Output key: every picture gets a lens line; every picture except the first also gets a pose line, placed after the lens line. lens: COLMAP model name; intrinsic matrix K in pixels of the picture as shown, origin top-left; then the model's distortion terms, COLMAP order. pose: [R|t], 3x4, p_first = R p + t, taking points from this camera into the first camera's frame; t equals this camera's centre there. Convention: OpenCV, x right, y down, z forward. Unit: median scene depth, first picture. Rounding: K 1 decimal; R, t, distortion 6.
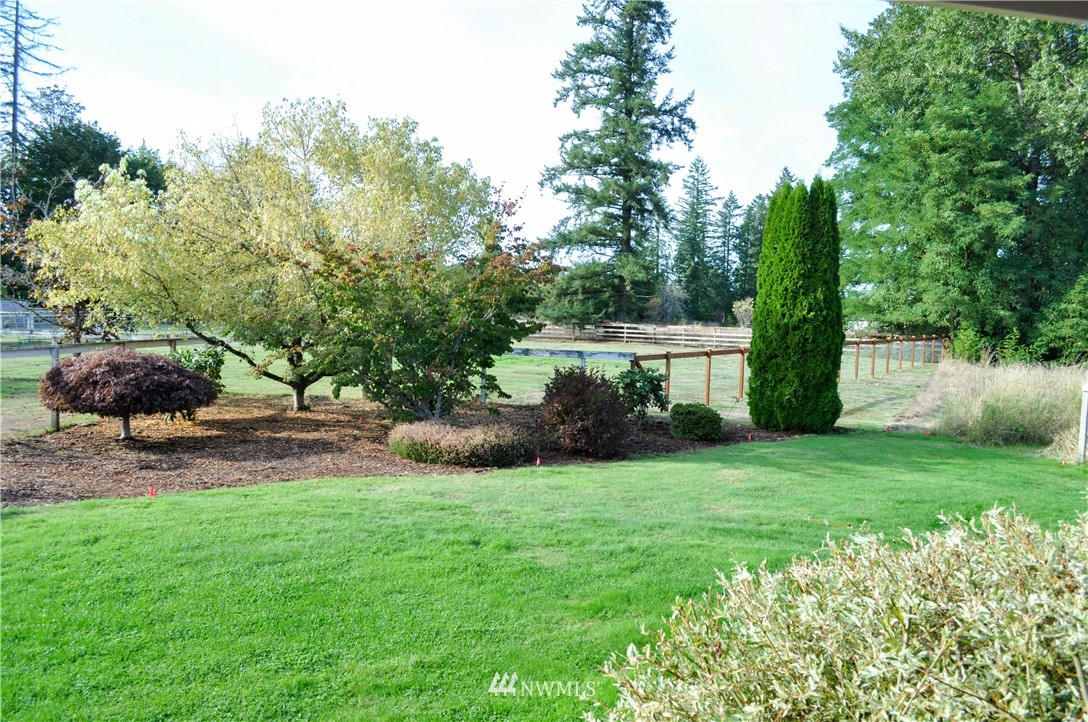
lens RADIAL K [[864.7, 0, 544.0], [0, 864.7, 361.0], [0, 0, 1]] dist [-0.072963, -0.001510]
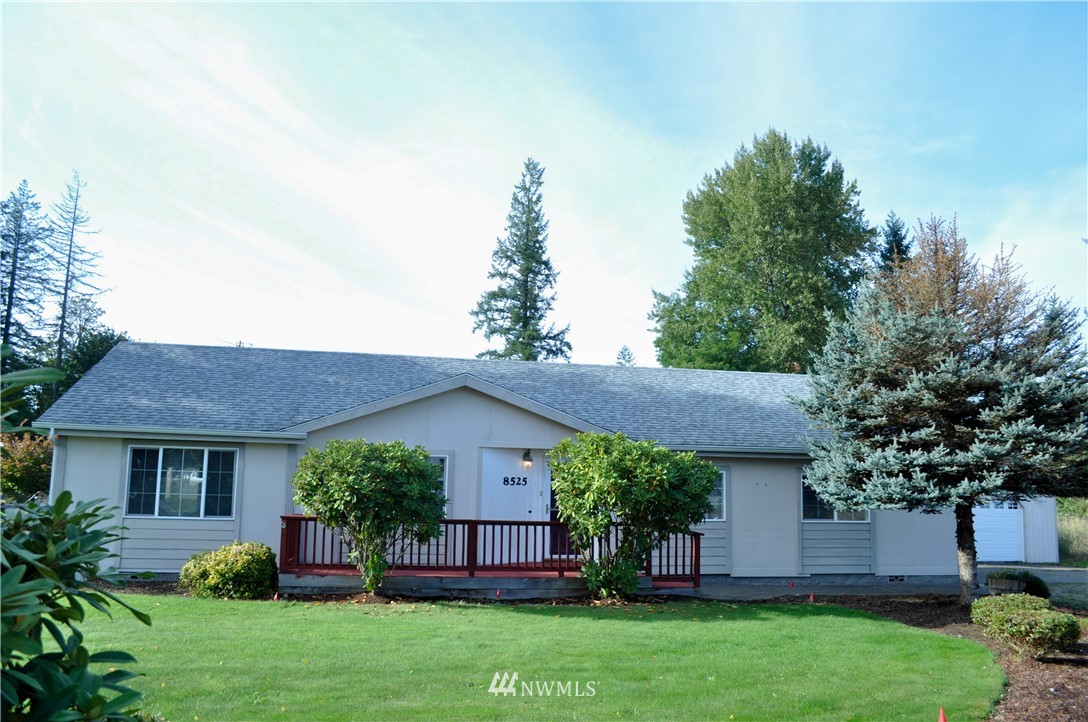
lens RADIAL K [[864.7, 0, 544.0], [0, 864.7, 361.0], [0, 0, 1]] dist [-0.072963, -0.001510]
pose [[0.999341, -0.002839, 0.036175, 0.079046], [0.009863, 0.980655, -0.195494, 0.026055], [-0.034920, 0.195722, 0.980038, -0.387823]]
